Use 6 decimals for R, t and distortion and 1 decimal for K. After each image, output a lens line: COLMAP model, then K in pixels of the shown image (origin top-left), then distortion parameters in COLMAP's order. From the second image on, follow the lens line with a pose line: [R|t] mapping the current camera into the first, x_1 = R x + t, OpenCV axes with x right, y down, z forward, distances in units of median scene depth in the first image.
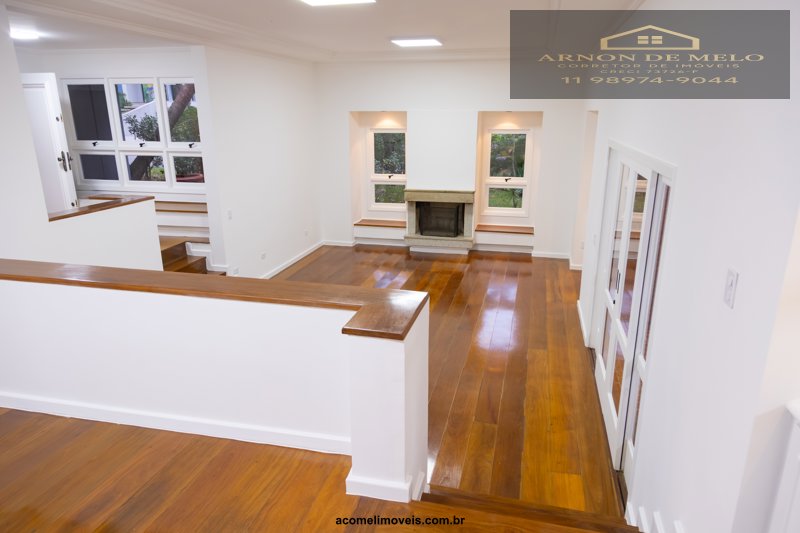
lens RADIAL K [[549.5, 0, 400.0], [0, 549.5, 266.5], [0, 0, 1]] dist [0.019252, 0.000591]
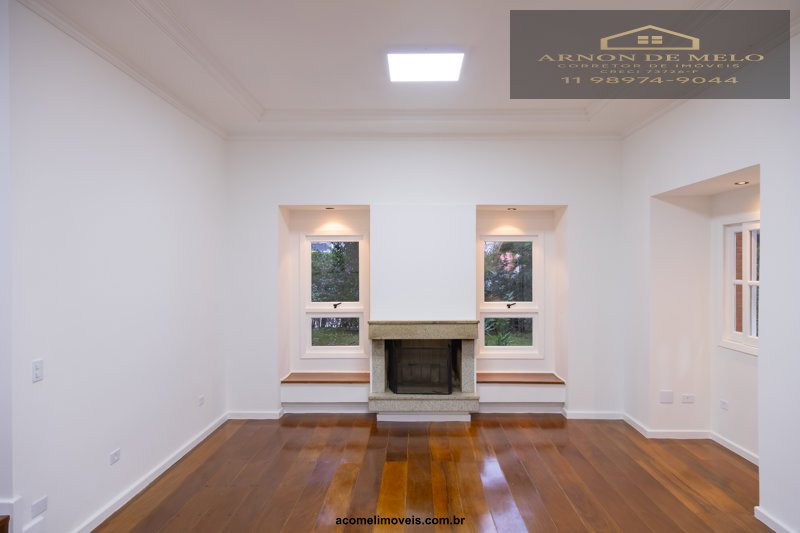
lens RADIAL K [[549.5, 0, 400.0], [0, 549.5, 266.5], [0, 0, 1]] dist [0.019252, 0.000591]
pose [[0.976071, -0.001839, 0.217443, -0.091269], [0.061757, 0.961134, -0.269086, -0.026973], [-0.208497, 0.276076, 0.938249, 0.365798]]
